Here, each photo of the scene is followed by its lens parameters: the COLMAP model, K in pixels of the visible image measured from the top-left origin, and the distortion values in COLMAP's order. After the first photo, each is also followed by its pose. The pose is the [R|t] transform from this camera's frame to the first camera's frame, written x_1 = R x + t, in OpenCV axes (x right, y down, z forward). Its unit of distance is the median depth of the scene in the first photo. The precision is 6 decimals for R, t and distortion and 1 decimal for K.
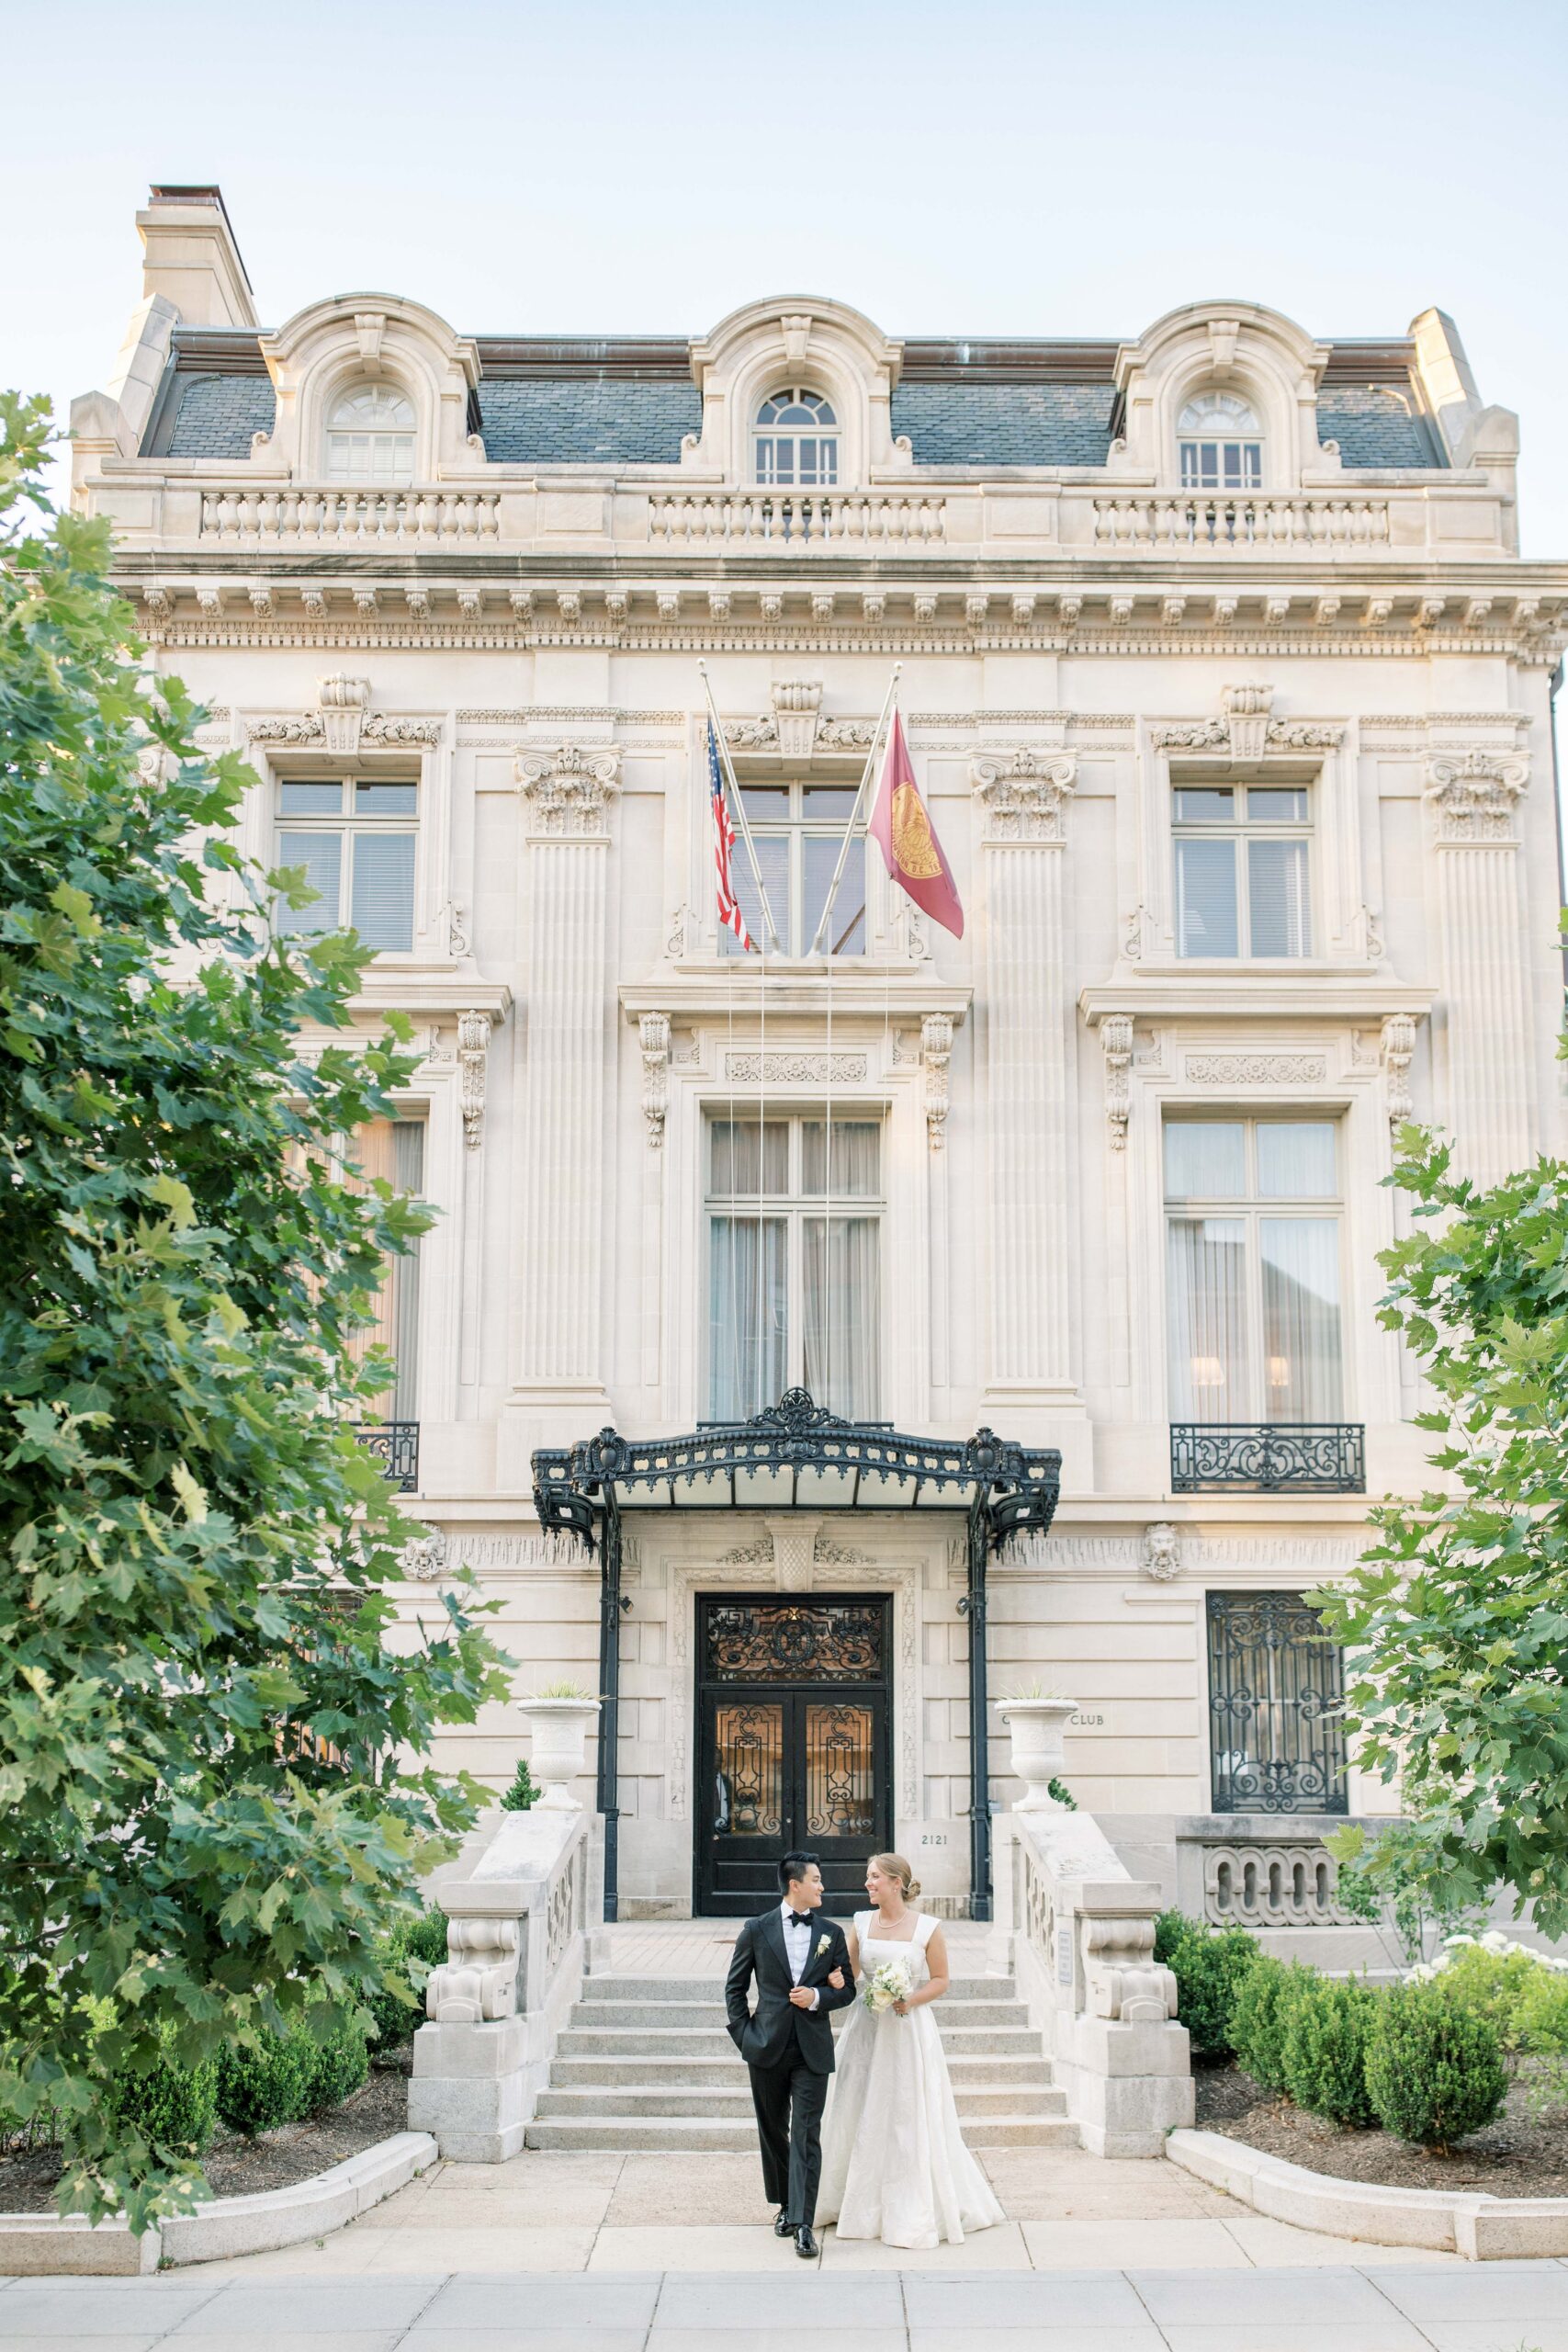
lens RADIAL K [[3859.5, 0, 832.7], [0, 3859.5, 1377.9], [0, 0, 1]] dist [0.123915, 0.005560]
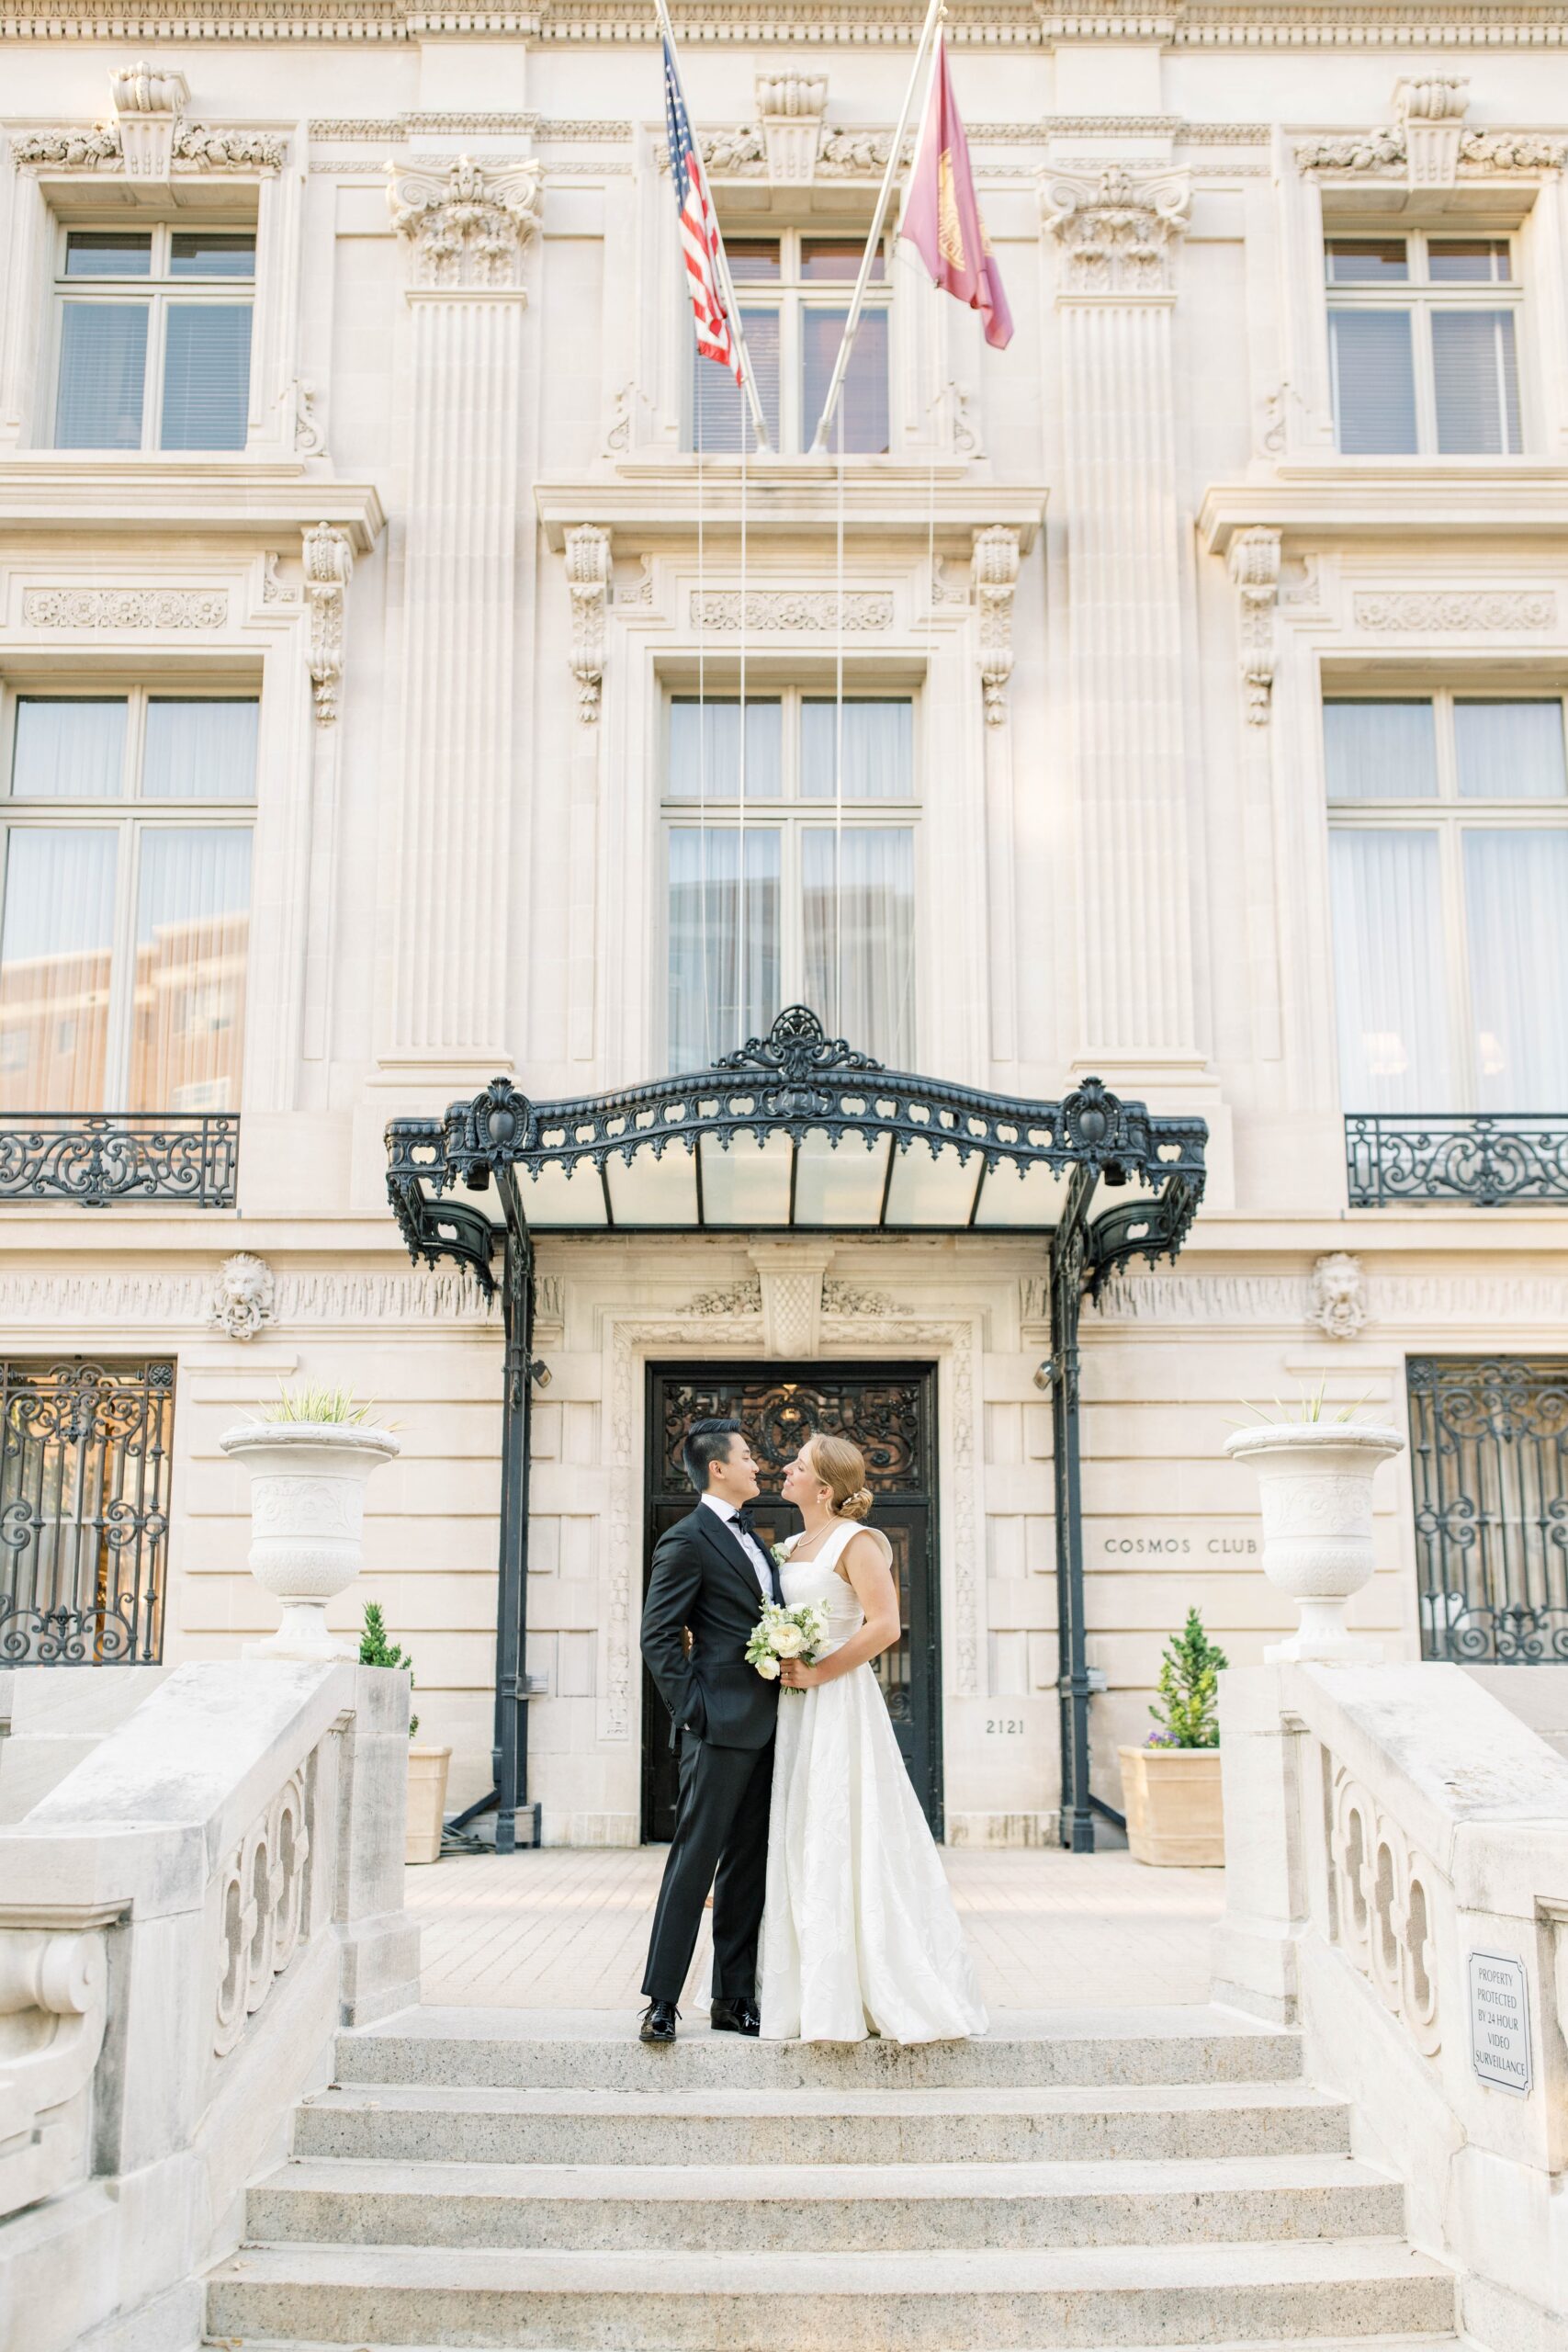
lens RADIAL K [[3673.7, 0, 784.0], [0, 3673.7, 1176.0], [0, 0, 1]] dist [0.071020, -0.027808]
pose [[0.999956, -0.002718, -0.008996, -0.005494], [0.002443, 0.999534, -0.030438, 0.043290], [0.009074, 0.030415, 0.999496, 0.358732]]
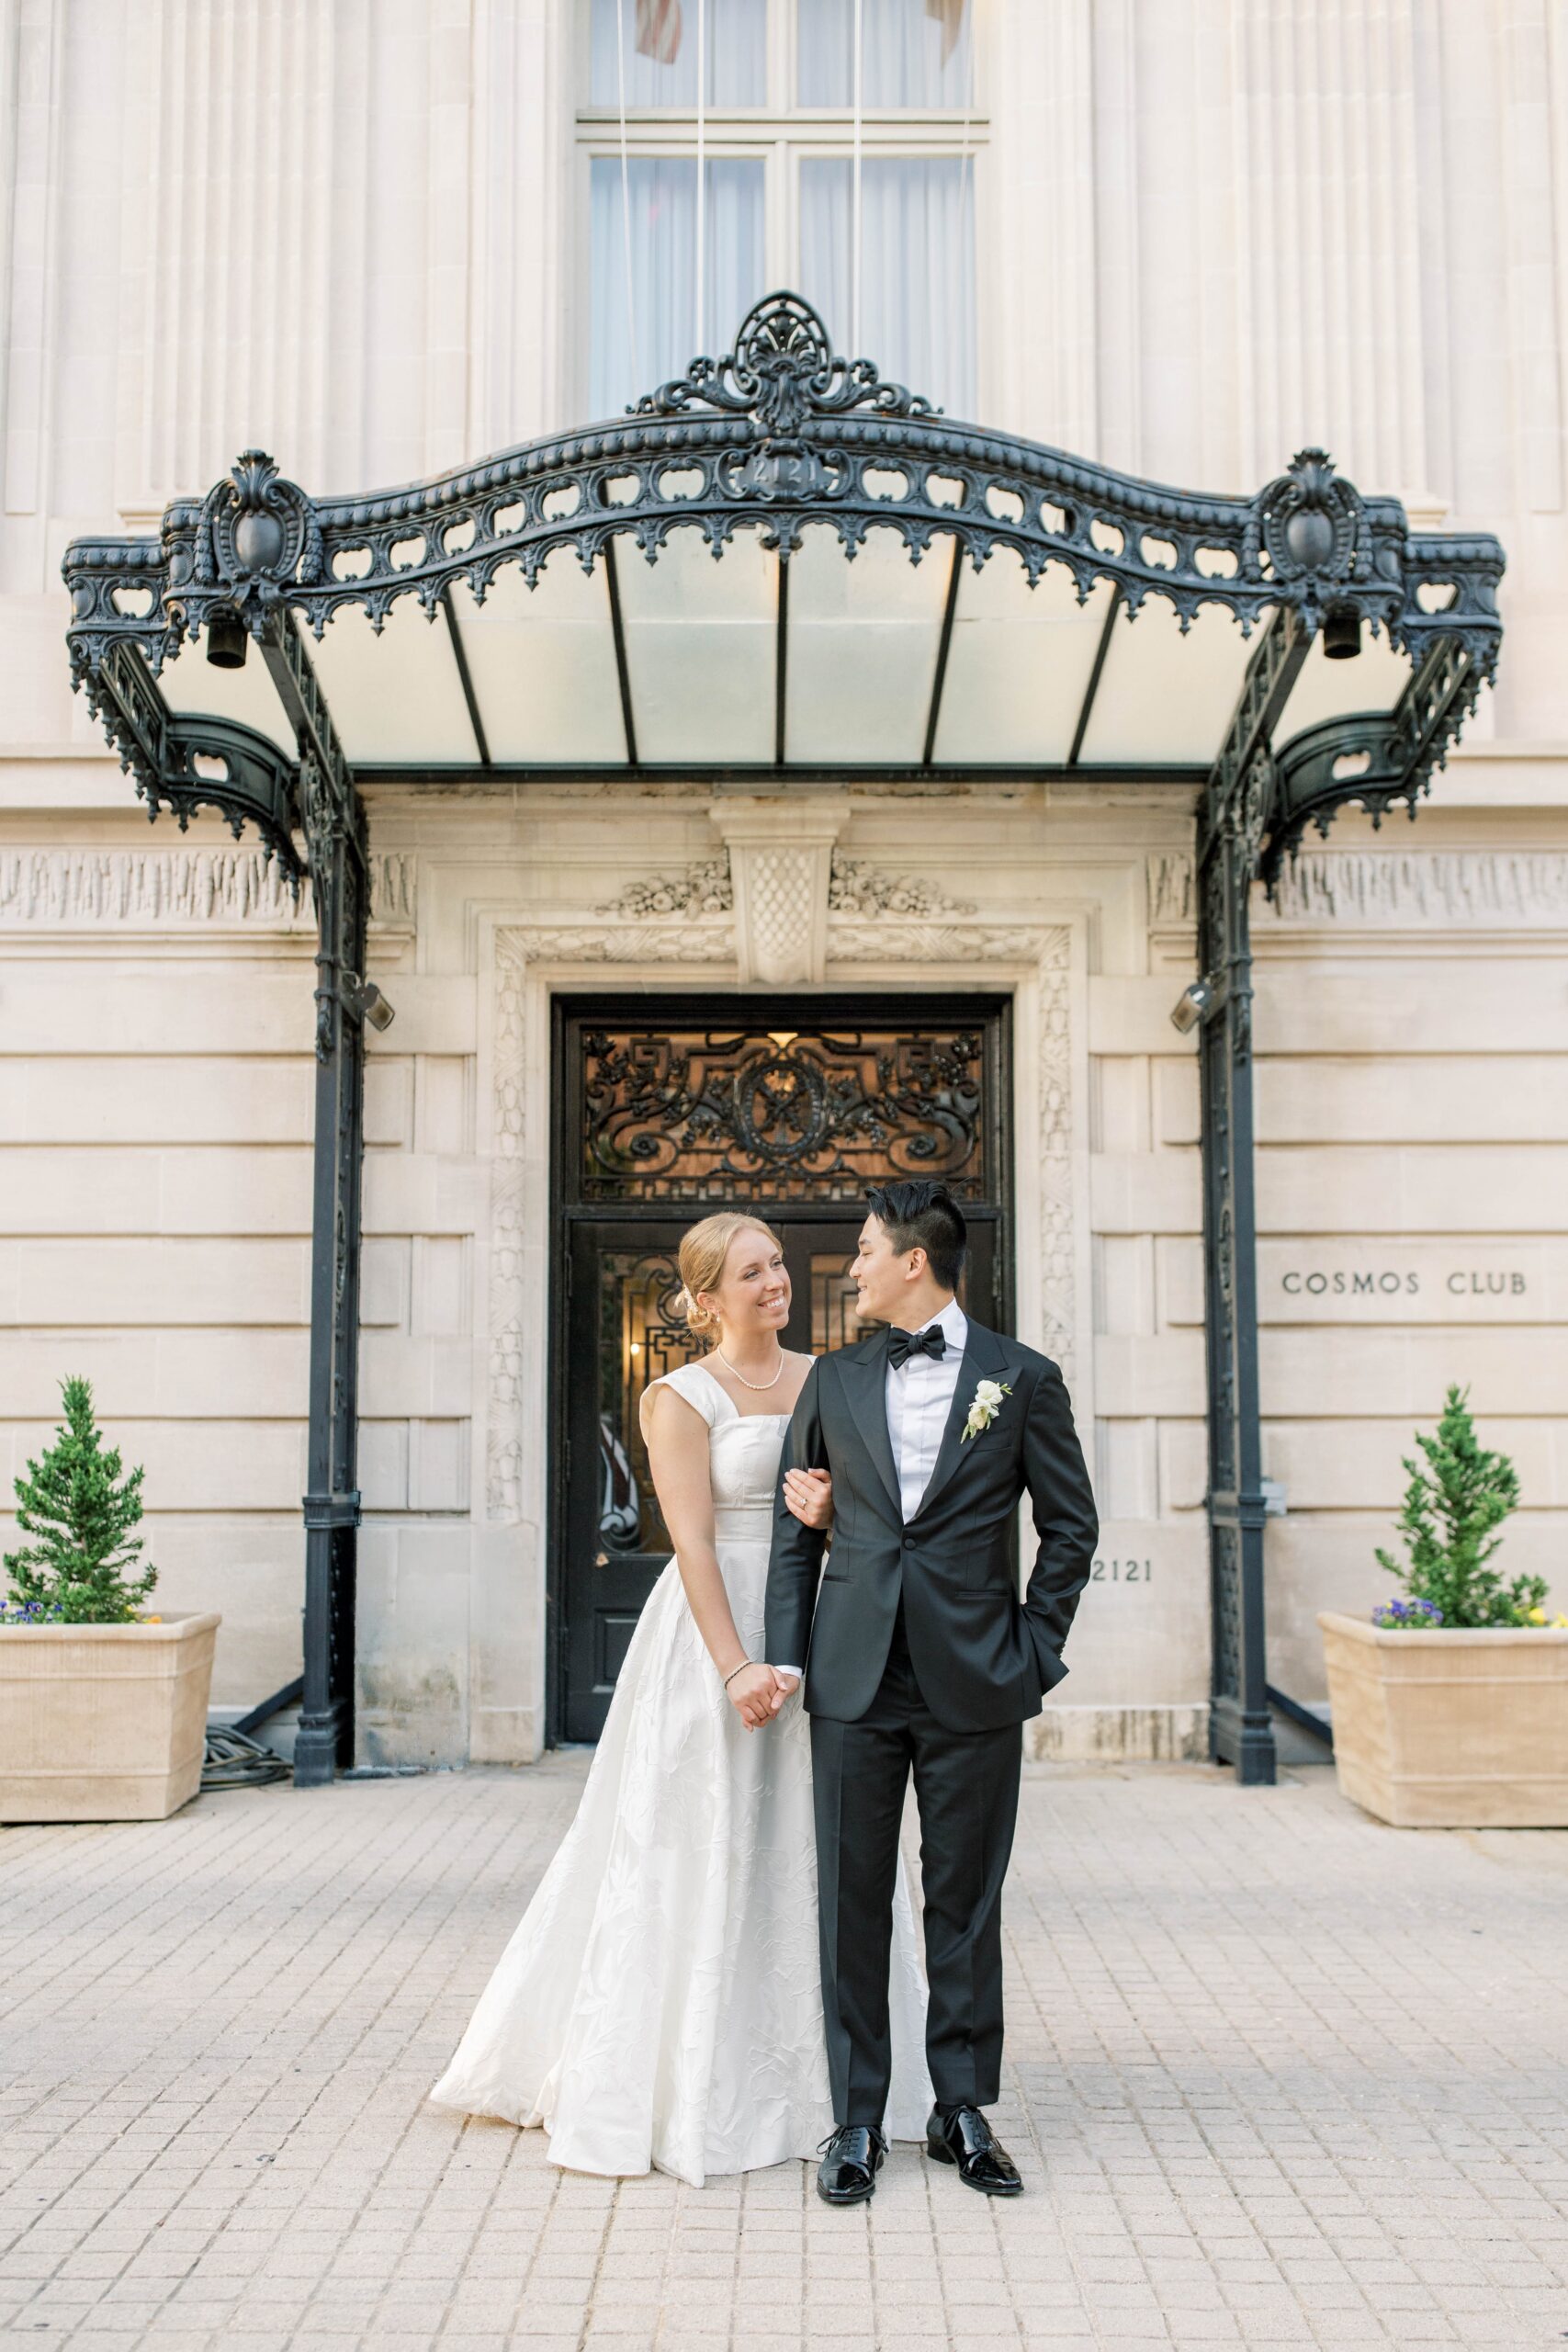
lens RADIAL K [[3673.7, 0, 784.0], [0, 3673.7, 1176.0], [0, 0, 1]] dist [0.071020, -0.027808]
pose [[0.999918, -0.002736, -0.012547, -0.004735], [0.003245, 0.999164, 0.040763, 0.059957], [0.012425, -0.040800, 0.999090, 0.598574]]
